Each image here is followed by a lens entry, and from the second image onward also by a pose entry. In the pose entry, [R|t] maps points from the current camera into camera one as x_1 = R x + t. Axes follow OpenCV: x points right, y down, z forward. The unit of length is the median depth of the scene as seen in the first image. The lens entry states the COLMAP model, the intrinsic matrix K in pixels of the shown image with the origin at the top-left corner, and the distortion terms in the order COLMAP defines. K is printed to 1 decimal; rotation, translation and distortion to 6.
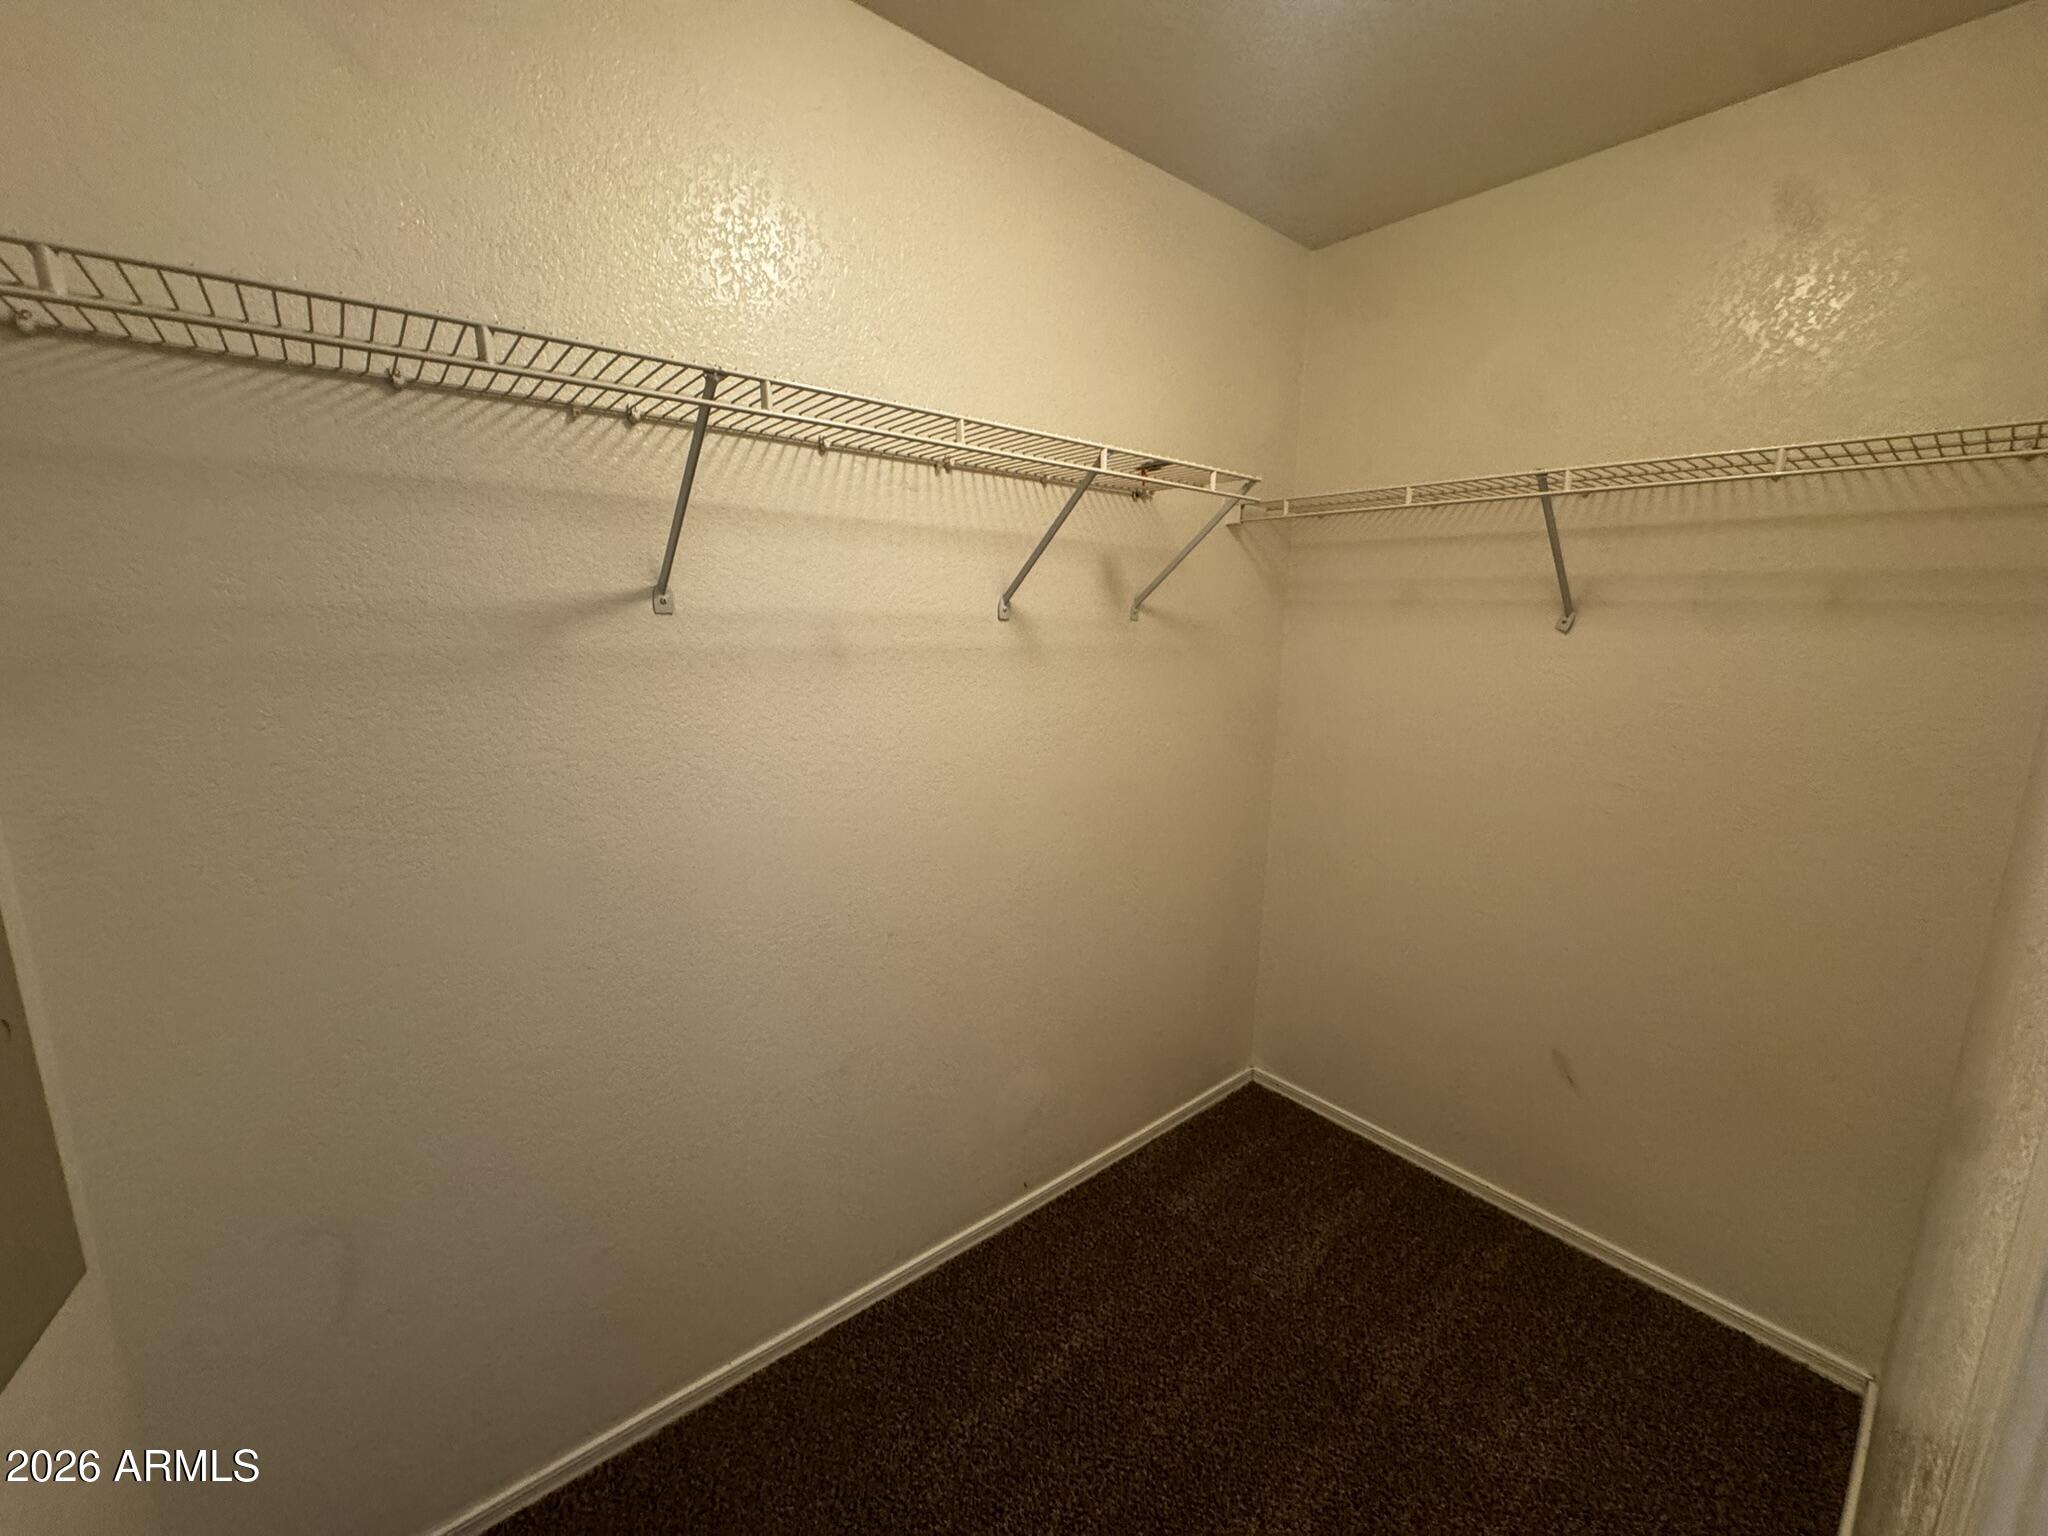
lens RADIAL K [[820.0, 0, 1025.3], [0, 820.0, 766.3], [0, 0, 1]] dist [0.002036, -0.000479]
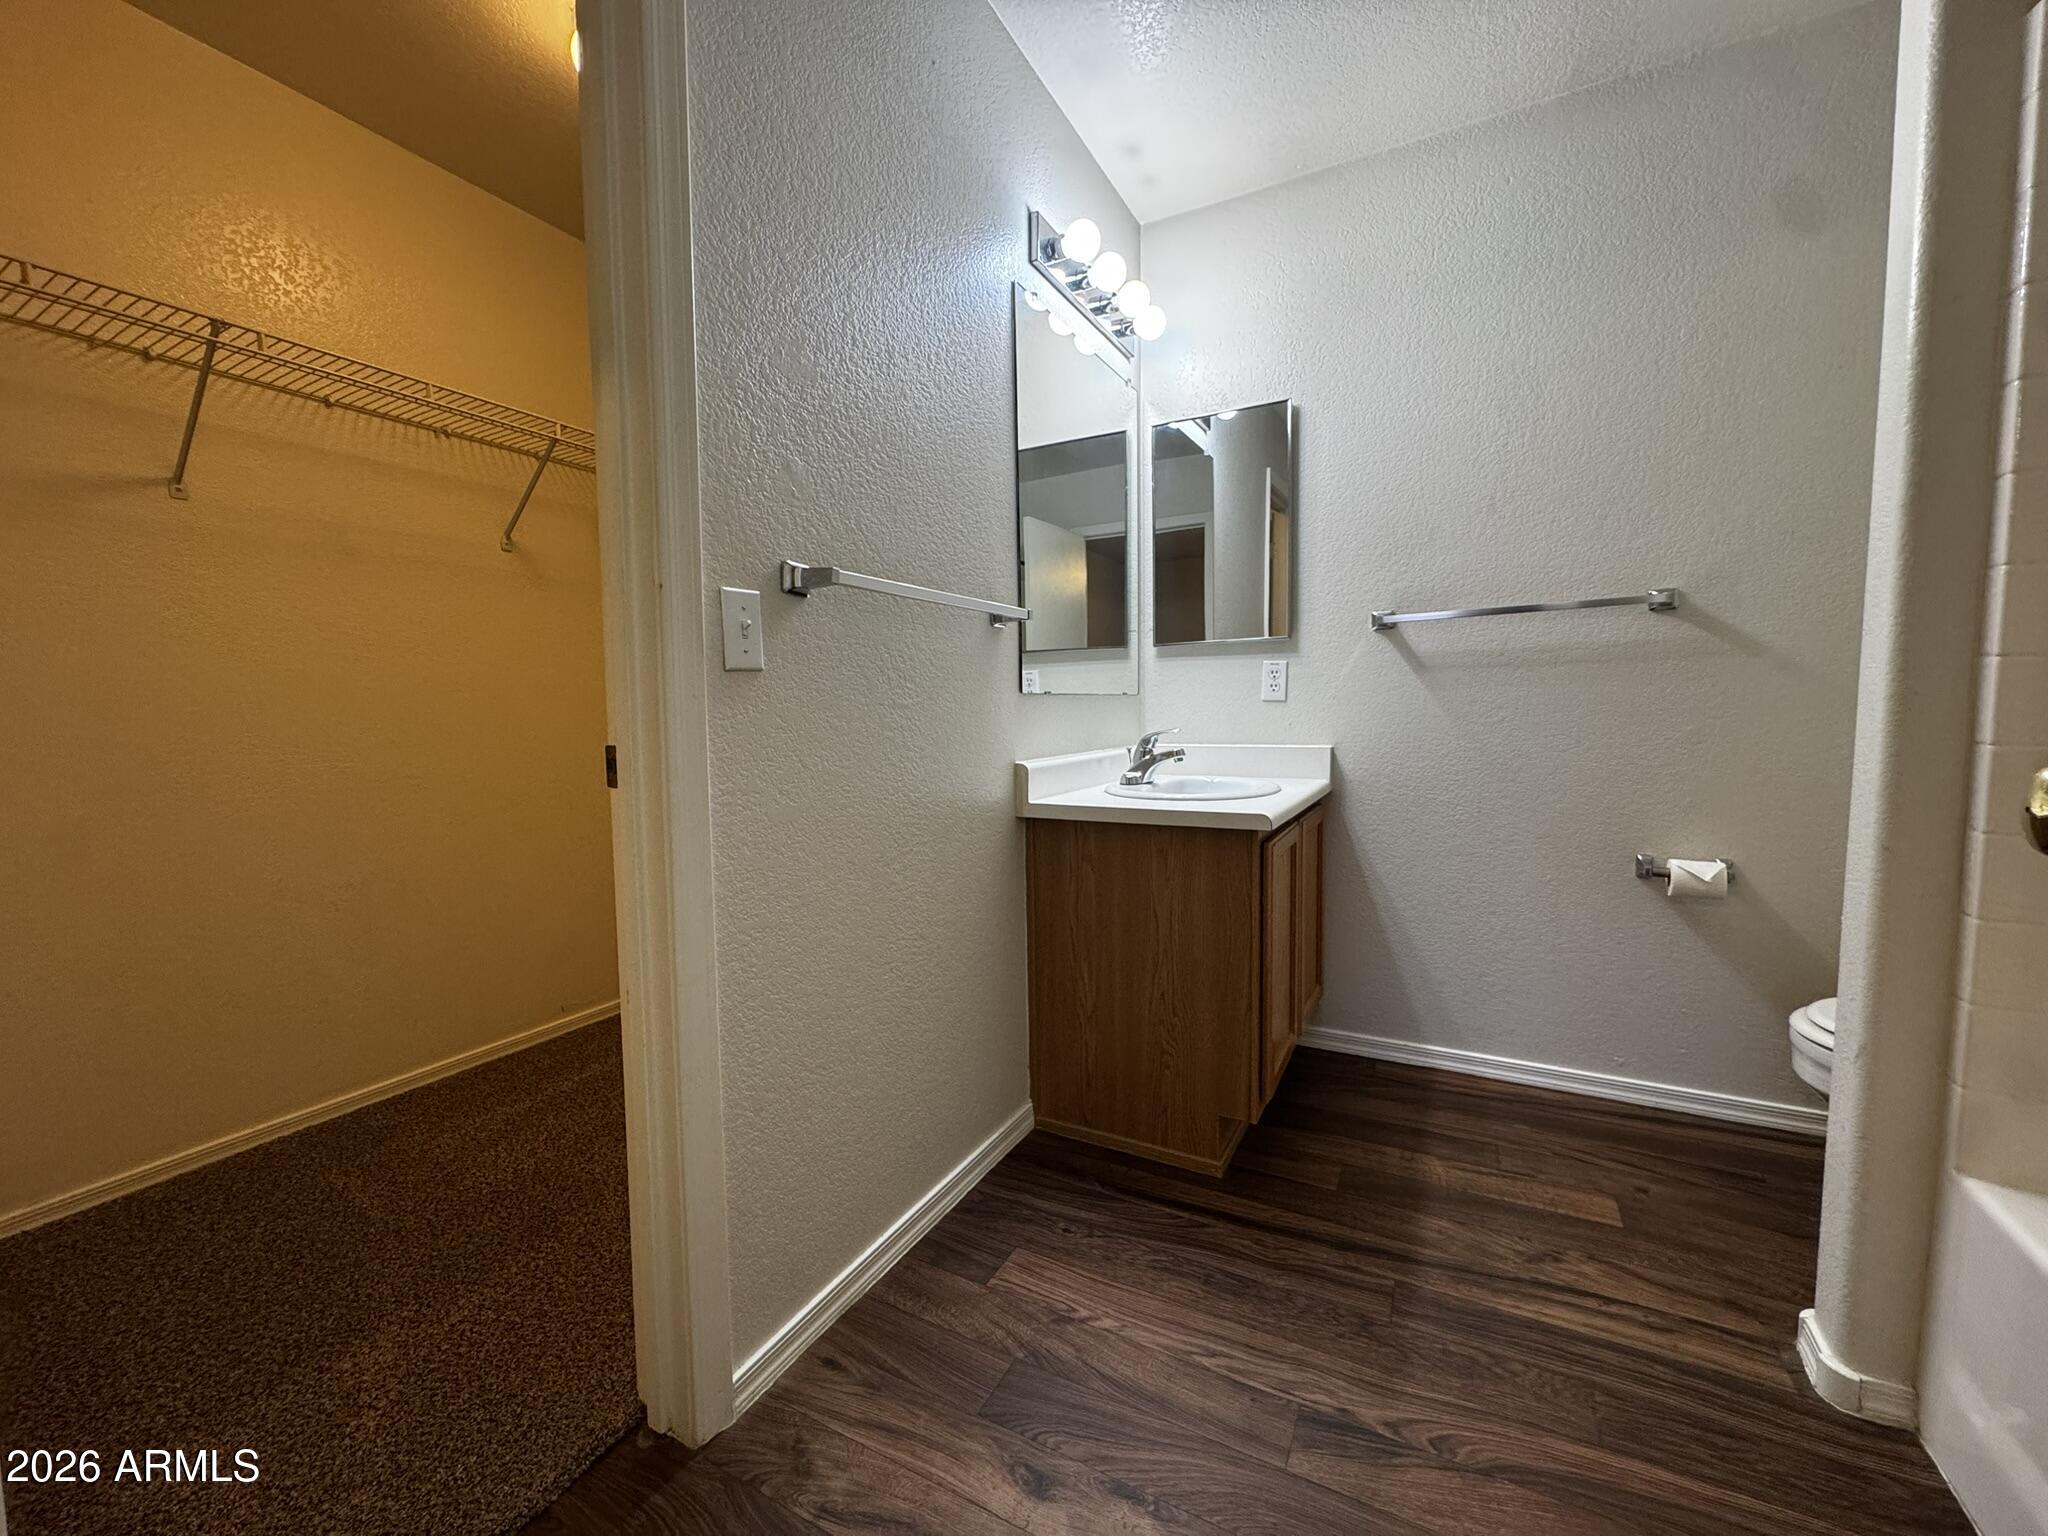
lens RADIAL K [[820.0, 0, 1023.9], [0, 820.0, 769.8], [0, 0, 1]] dist [0.002036, -0.000479]
pose [[0.928981, -0.056913, 0.365727, 0.332270], [0.096305, 0.991241, -0.090371, 0.511503], [-0.357380, 0.119174, 0.926325, -0.700310]]
